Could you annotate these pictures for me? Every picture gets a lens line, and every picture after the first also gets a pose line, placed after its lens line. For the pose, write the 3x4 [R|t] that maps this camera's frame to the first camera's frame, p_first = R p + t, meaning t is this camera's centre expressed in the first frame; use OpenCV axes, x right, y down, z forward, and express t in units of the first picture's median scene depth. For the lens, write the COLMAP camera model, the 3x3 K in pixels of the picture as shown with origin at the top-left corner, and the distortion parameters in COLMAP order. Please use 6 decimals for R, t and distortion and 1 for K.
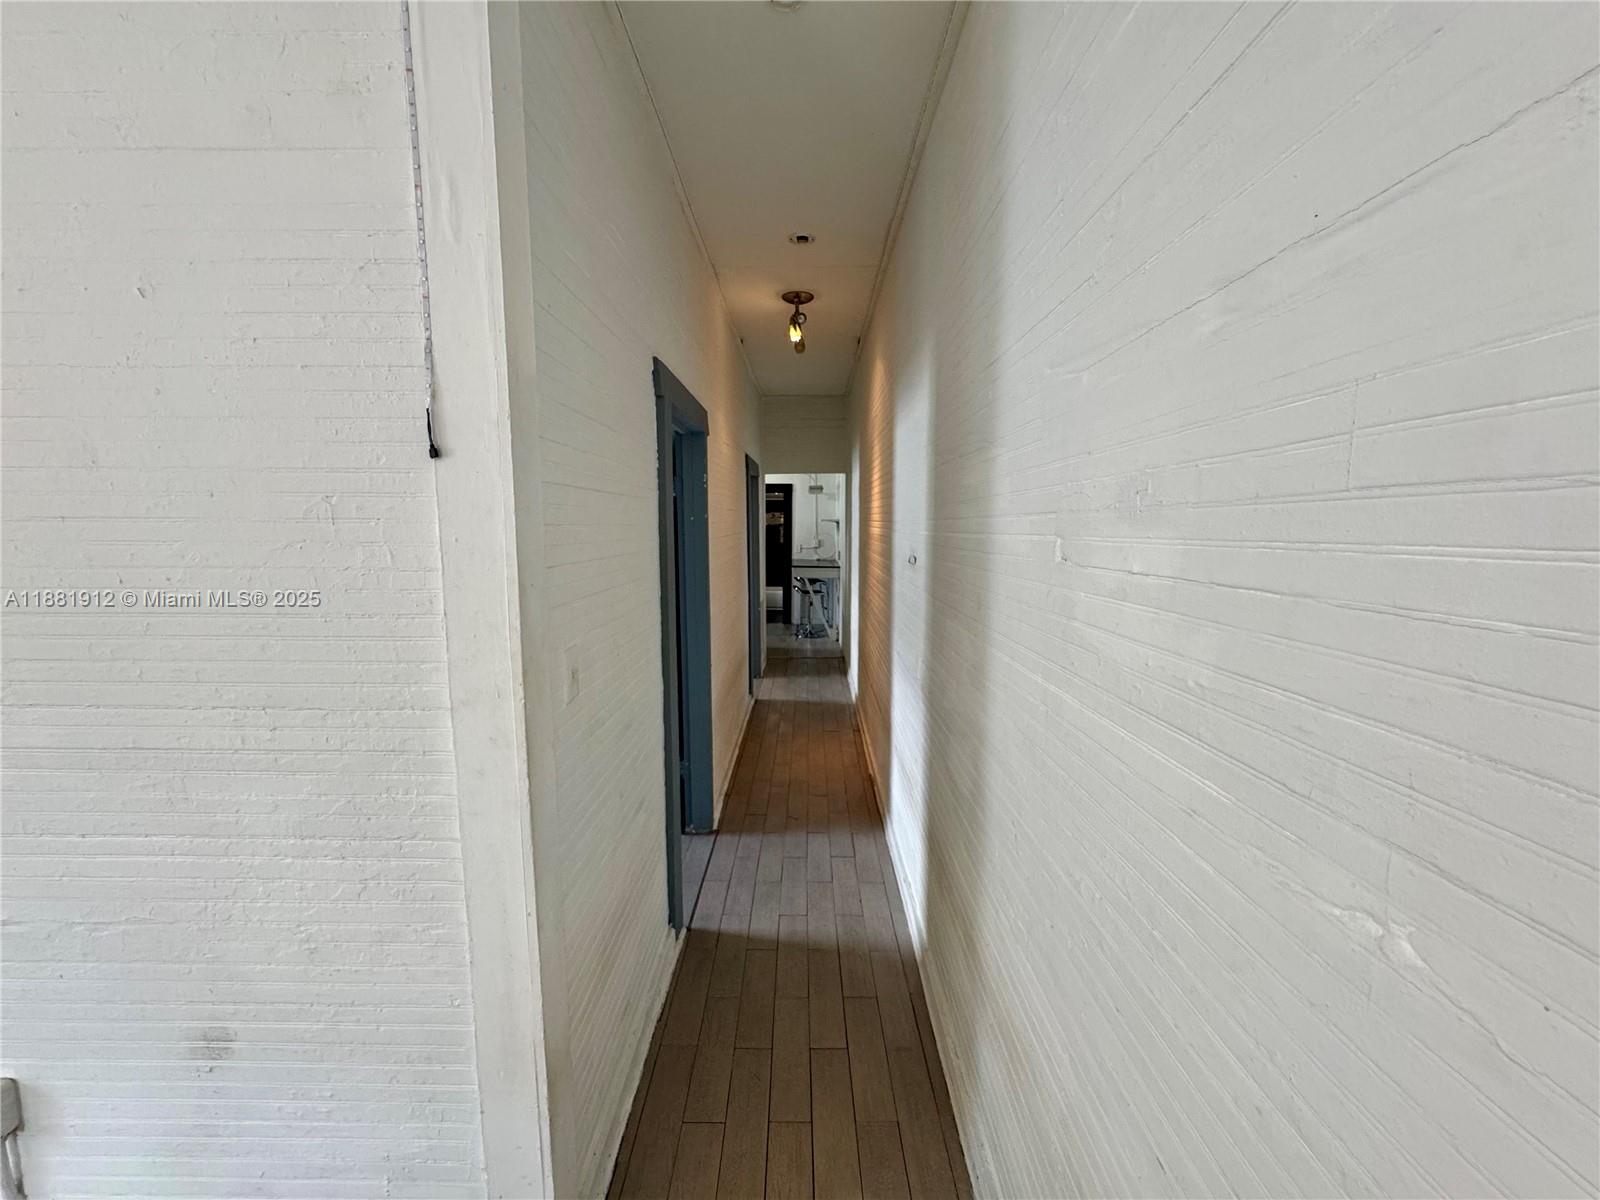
lens RADIAL K [[642.0, 0, 802.0], [0, 642.0, 598.8], [0, 0, 1]] dist [0.001858, 0.000095]
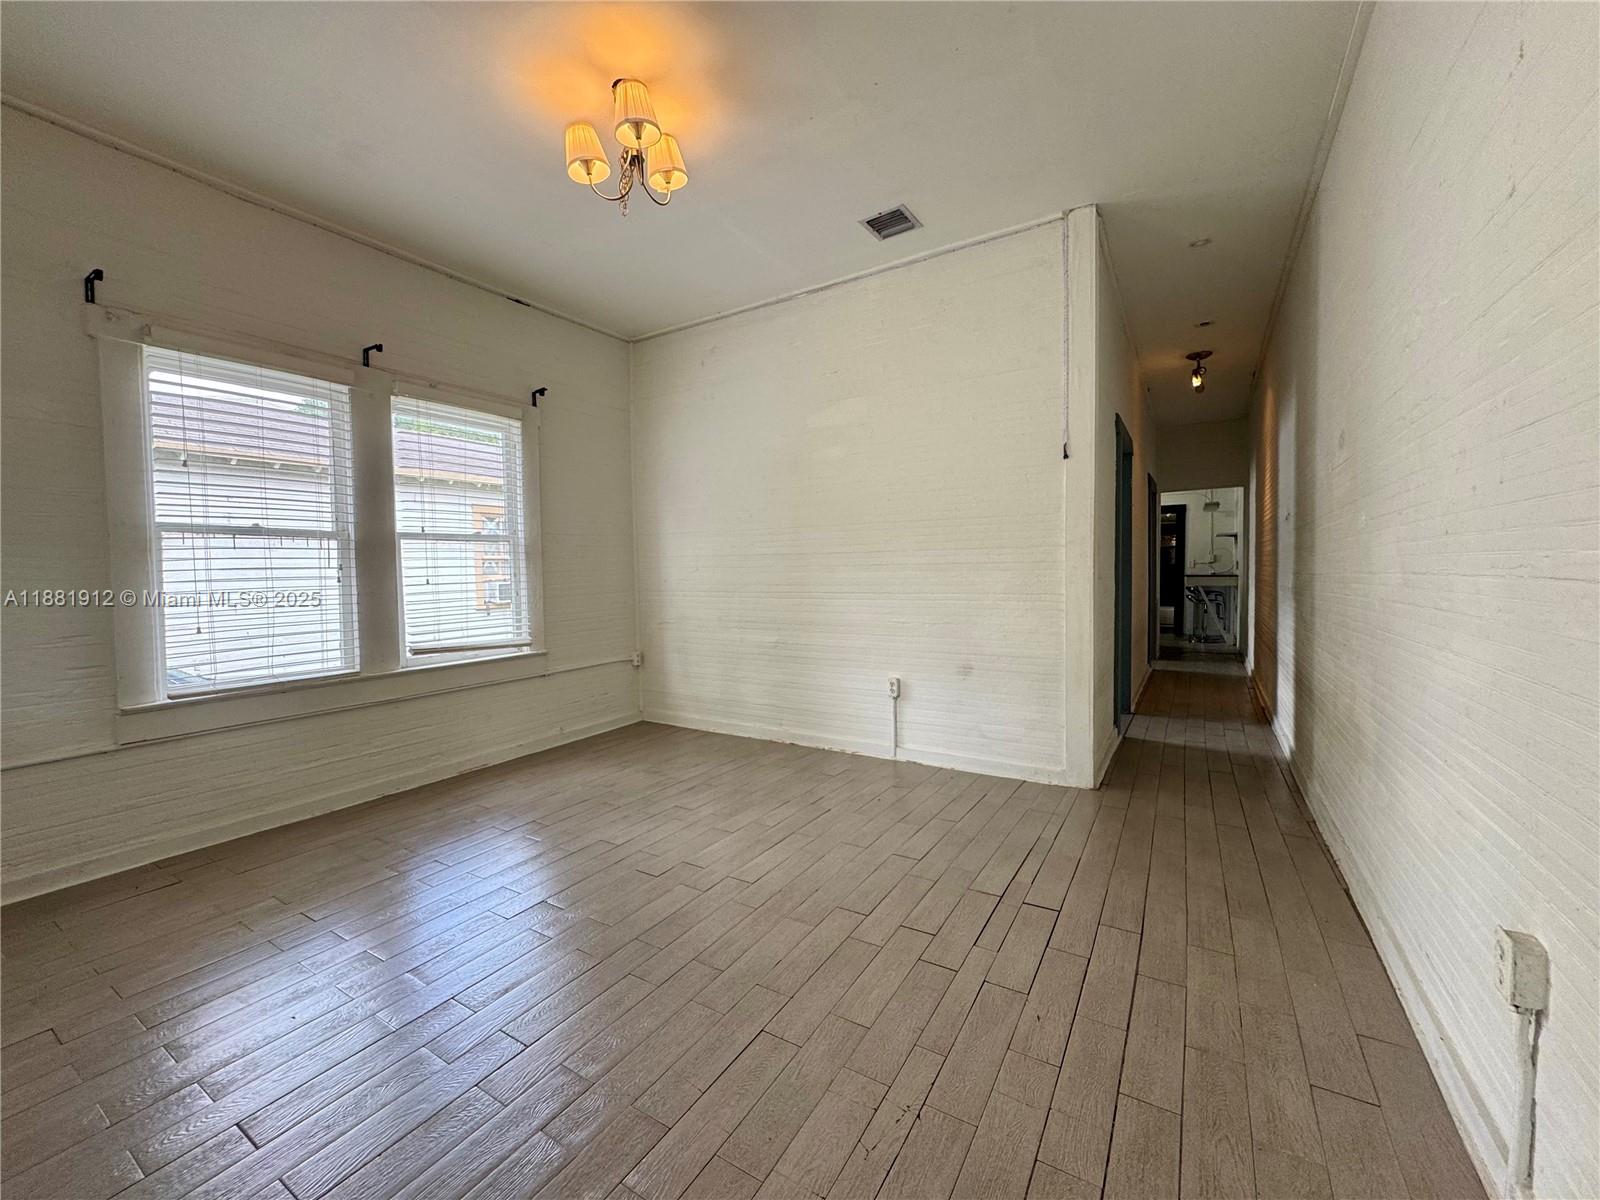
lens RADIAL K [[642.0, 0, 802.2], [0, 642.0, 603.3], [0, 0, 1]] dist [0.001858, 0.000095]
pose [[0.856372, 0.009138, -0.516279, -0.009874], [-0.047212, 0.997041, -0.060664, 0.098115], [0.514197, 0.076325, 0.854269, -0.302557]]
